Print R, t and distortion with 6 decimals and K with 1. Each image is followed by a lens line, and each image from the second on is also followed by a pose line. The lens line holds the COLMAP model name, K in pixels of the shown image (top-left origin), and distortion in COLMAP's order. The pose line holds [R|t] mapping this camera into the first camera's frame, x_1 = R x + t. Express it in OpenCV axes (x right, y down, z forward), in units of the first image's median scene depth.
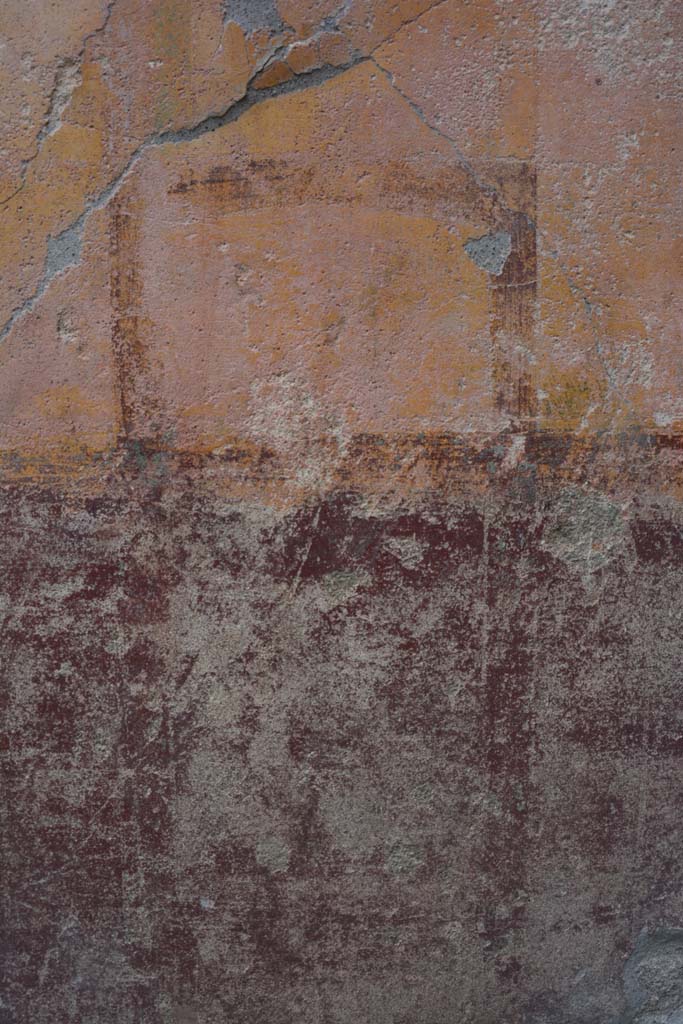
lens RADIAL K [[795.0, 0, 342.4], [0, 795.0, 516.1], [0, 0, 1]] dist [-0.091865, 0.000602]
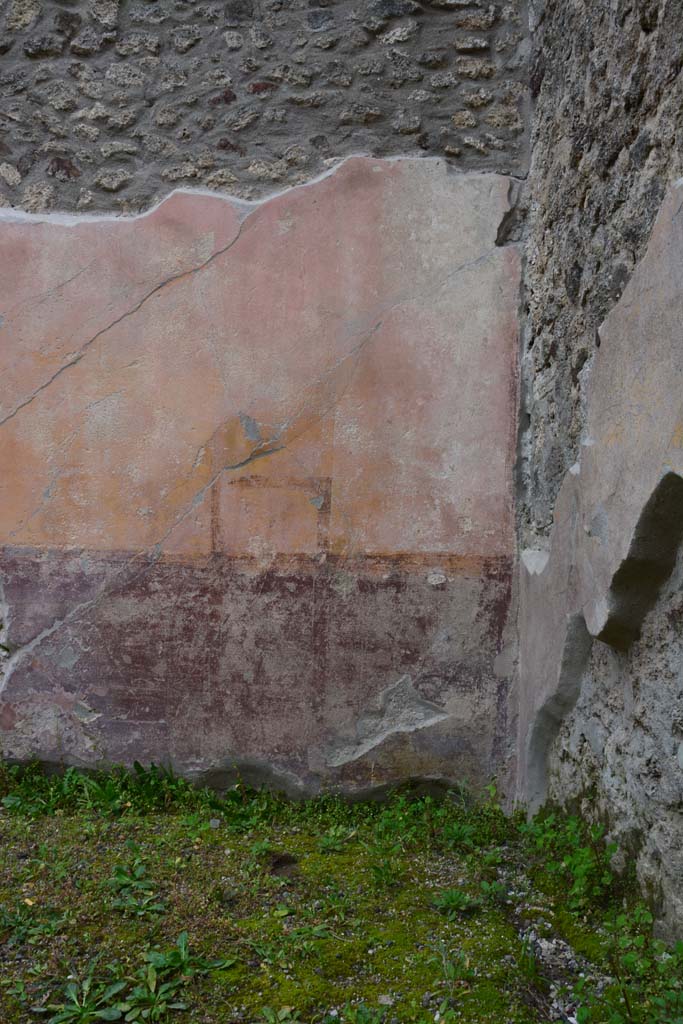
lens RADIAL K [[795.0, 0, 340.6], [0, 795.0, 510.9], [0, 0, 1]] dist [-0.091865, 0.000602]
pose [[0.991615, 0.038753, 0.123278, -0.146106], [-0.023710, 0.992341, -0.121233, 0.132805], [-0.127032, 0.117294, 0.984939, -2.512821]]
